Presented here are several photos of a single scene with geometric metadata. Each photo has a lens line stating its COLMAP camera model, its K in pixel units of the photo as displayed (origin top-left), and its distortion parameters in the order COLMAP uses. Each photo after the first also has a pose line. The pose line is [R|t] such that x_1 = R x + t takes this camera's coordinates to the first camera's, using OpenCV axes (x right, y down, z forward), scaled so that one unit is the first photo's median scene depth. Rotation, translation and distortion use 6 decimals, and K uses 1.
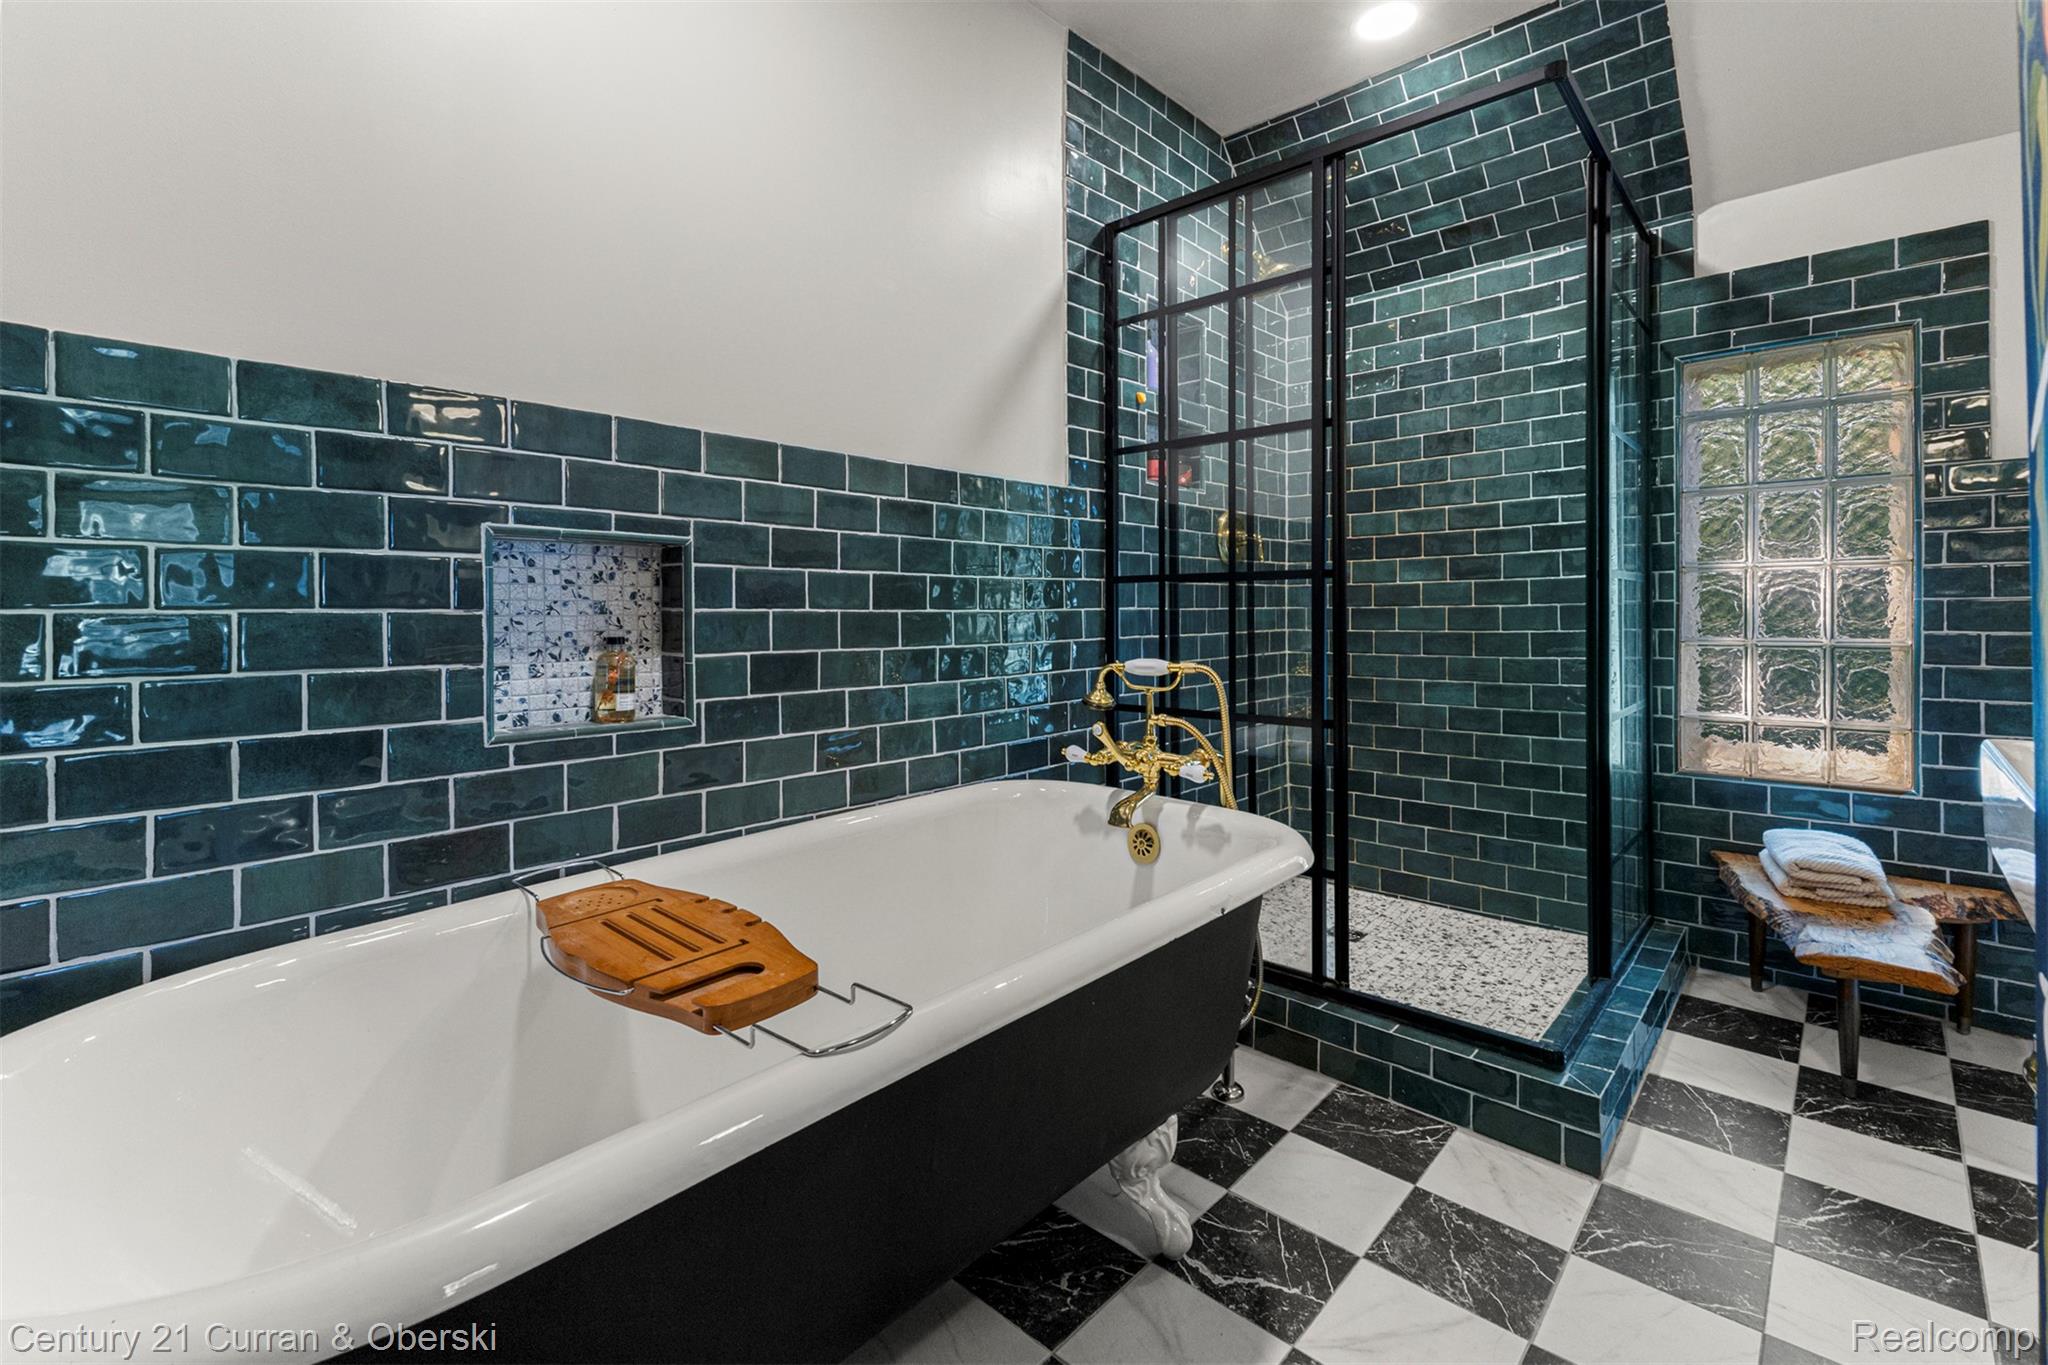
lens RADIAL K [[892.1, 0, 1040.1], [0, 892.1, 615.1], [0, 0, 1]] dist [0.004892, 0.000654]
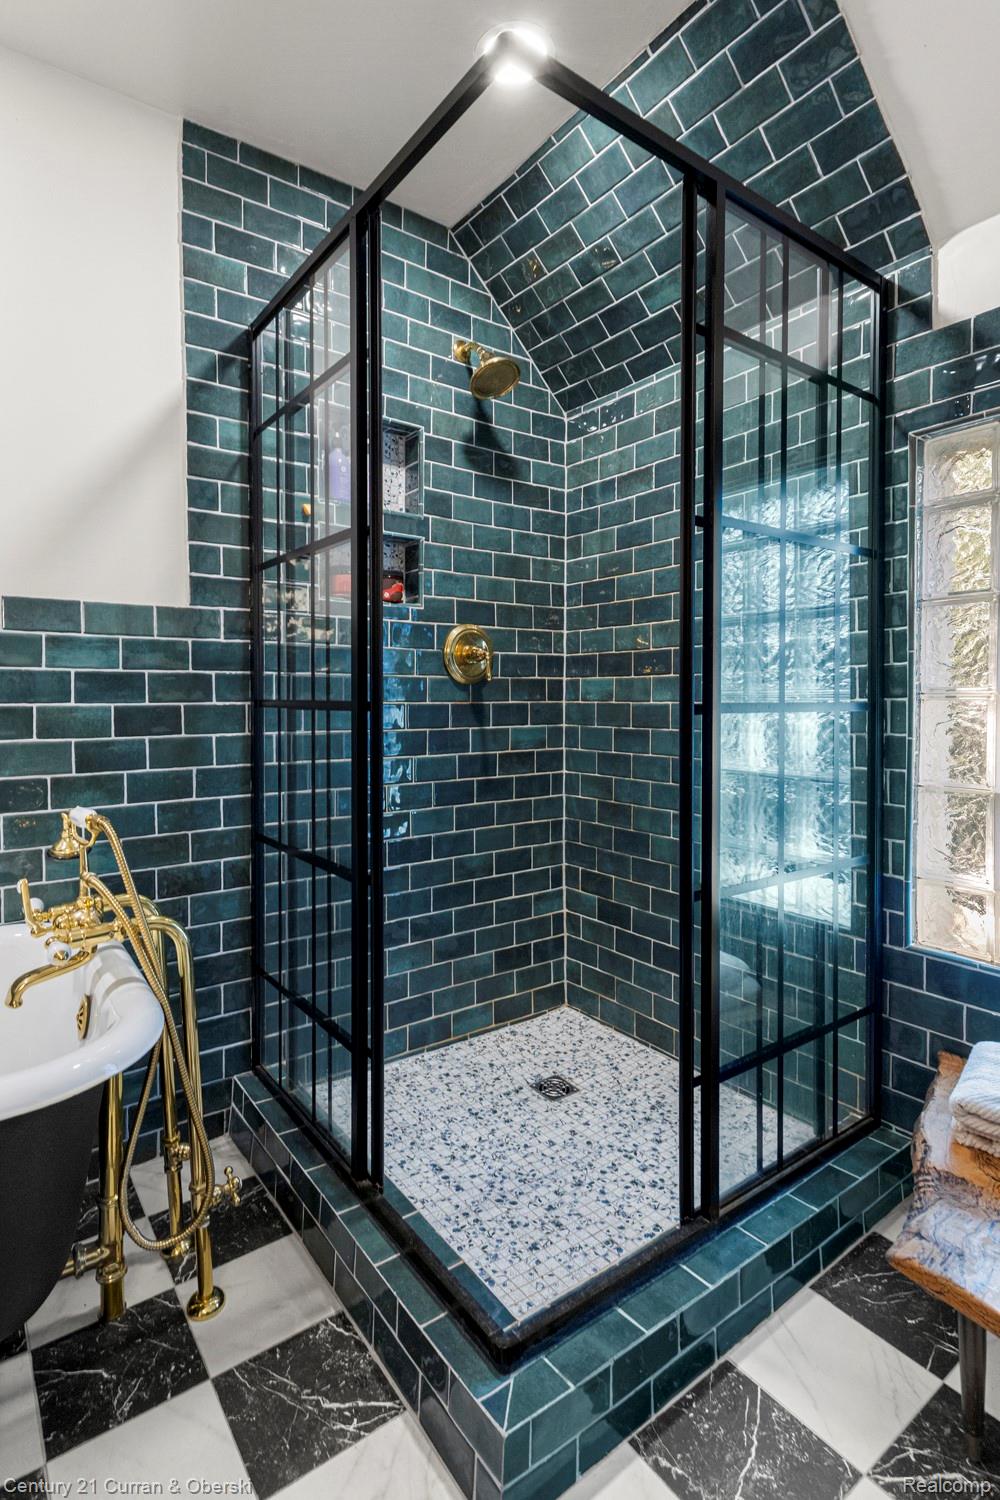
lens RADIAL K [[764.0, 0, 501.6], [0, 764.0, 708.1], [0, 0, 1]] dist [0.018708, -0.003435]
pose [[0.980226, 0.011062, -0.197570, 0.522699], [-0.009473, 0.999915, 0.008990, -0.046152], [0.197653, -0.006940, 0.980248, 0.264827]]
